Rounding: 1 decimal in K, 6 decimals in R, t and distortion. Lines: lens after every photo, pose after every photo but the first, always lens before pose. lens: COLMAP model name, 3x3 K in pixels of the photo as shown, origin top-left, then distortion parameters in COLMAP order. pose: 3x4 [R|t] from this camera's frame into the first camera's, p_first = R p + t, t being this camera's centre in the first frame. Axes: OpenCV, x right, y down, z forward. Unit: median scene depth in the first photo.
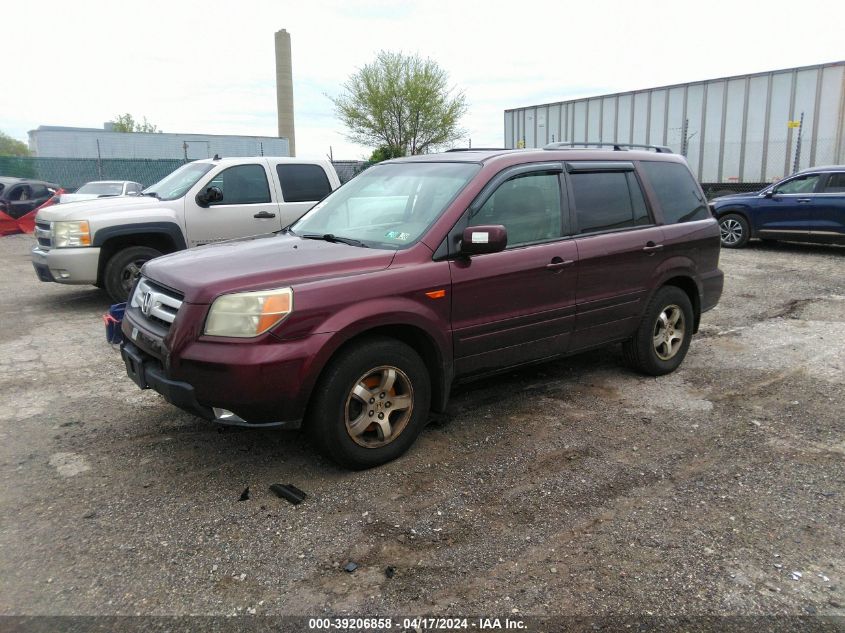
lens RADIAL K [[613.3, 0, 427.2], [0, 613.3, 315.7], [0, 0, 1]] dist [0.066064, -0.103352]
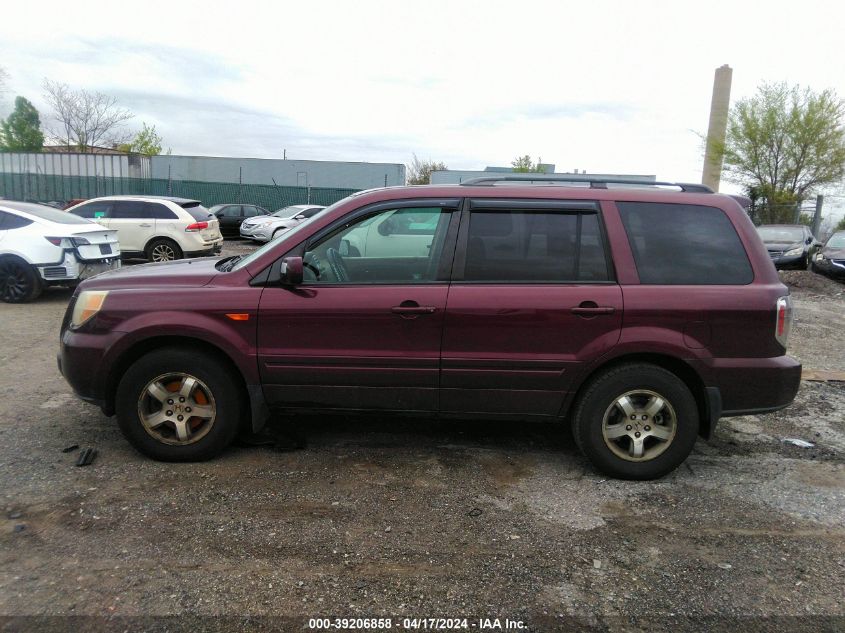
lens RADIAL K [[613.3, 0, 427.2], [0, 613.3, 315.7], [0, 0, 1]] dist [0.066064, -0.103352]
pose [[0.800641, 0.133915, -0.583987, 0.715557], [-0.167994, 0.985779, -0.004267, -0.069655], [0.575110, 0.101522, 0.811752, 0.262744]]
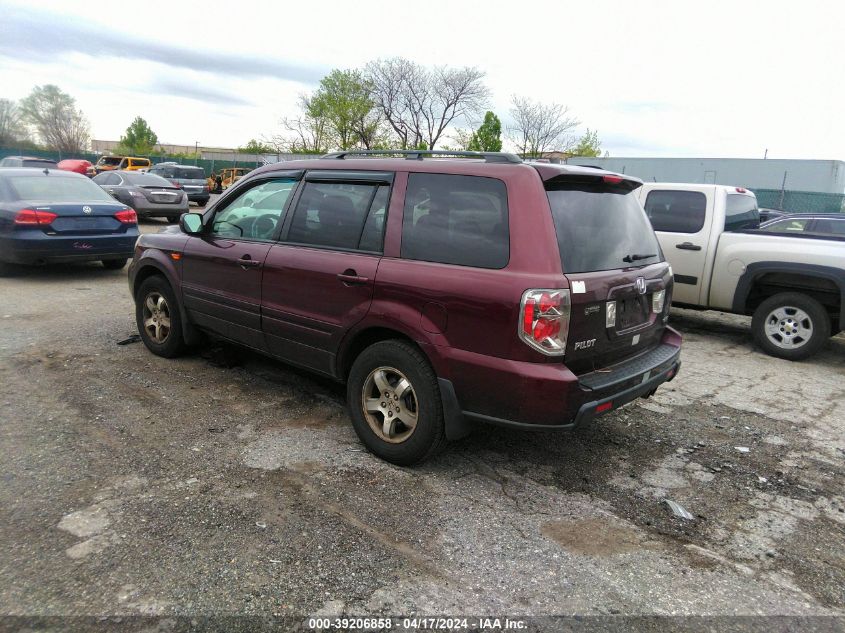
lens RADIAL K [[613.3, 0, 427.2], [0, 613.3, 315.7], [0, 0, 1]] dist [0.066064, -0.103352]
pose [[0.206368, 0.211489, -0.955345, 1.262649], [-0.270950, 0.950533, 0.151895, -0.230225], [0.940212, 0.227505, 0.253462, 0.981943]]
